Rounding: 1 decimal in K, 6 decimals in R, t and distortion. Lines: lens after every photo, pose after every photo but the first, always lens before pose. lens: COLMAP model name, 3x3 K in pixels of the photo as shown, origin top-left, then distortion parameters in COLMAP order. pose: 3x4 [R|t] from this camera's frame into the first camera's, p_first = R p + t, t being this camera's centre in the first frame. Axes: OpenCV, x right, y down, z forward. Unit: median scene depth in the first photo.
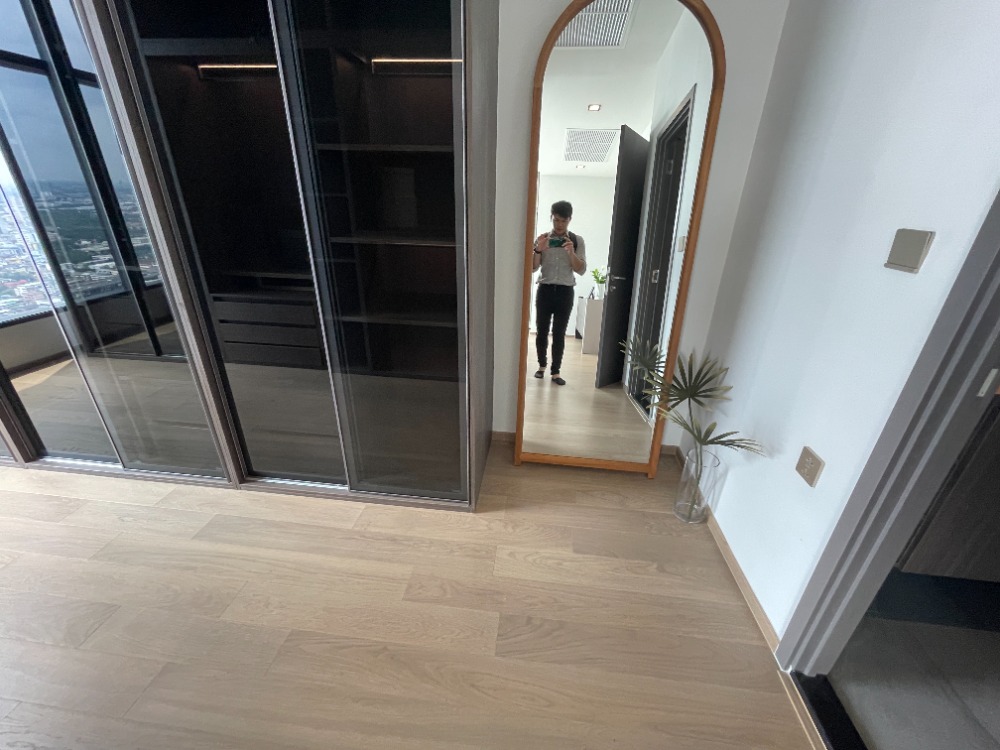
lens RADIAL K [[404.5, 0, 500.7], [0, 404.5, 373.0], [0, 0, 1]] dist [-0.002726, 0.000081]
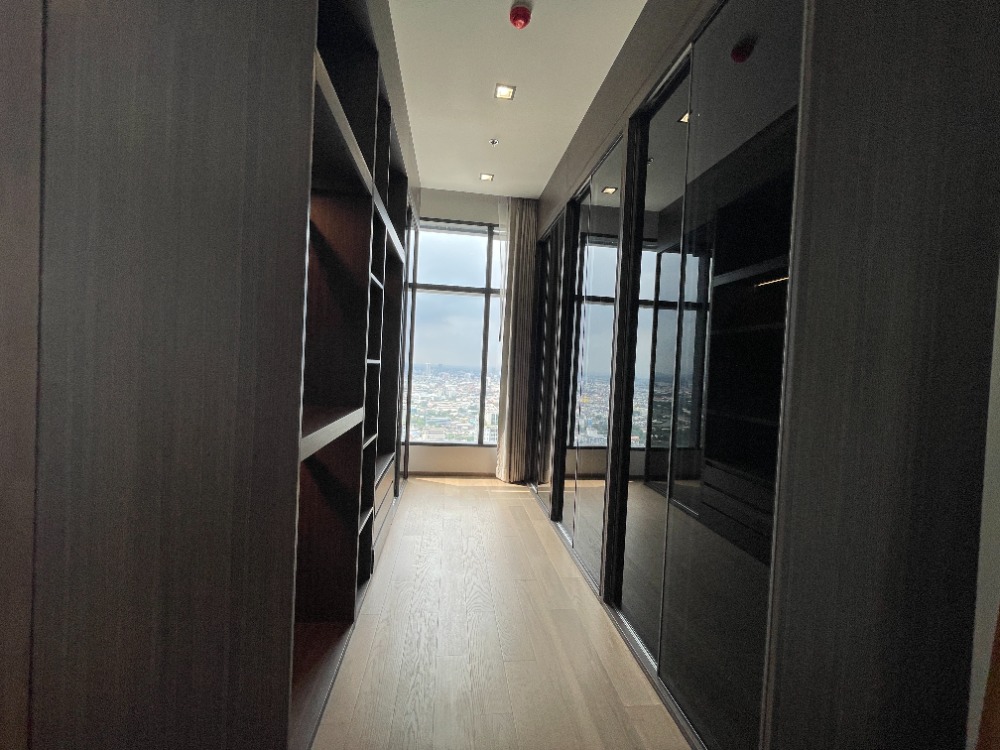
lens RADIAL K [[404.5, 0, 500.7], [0, 404.5, 373.0], [0, 0, 1]] dist [-0.002726, 0.000081]
pose [[0.245890, 0.006240, -0.969278, 0.319462], [-0.454081, 0.884206, -0.109501, -0.026481], [0.856358, 0.467056, 0.220251, 0.194087]]
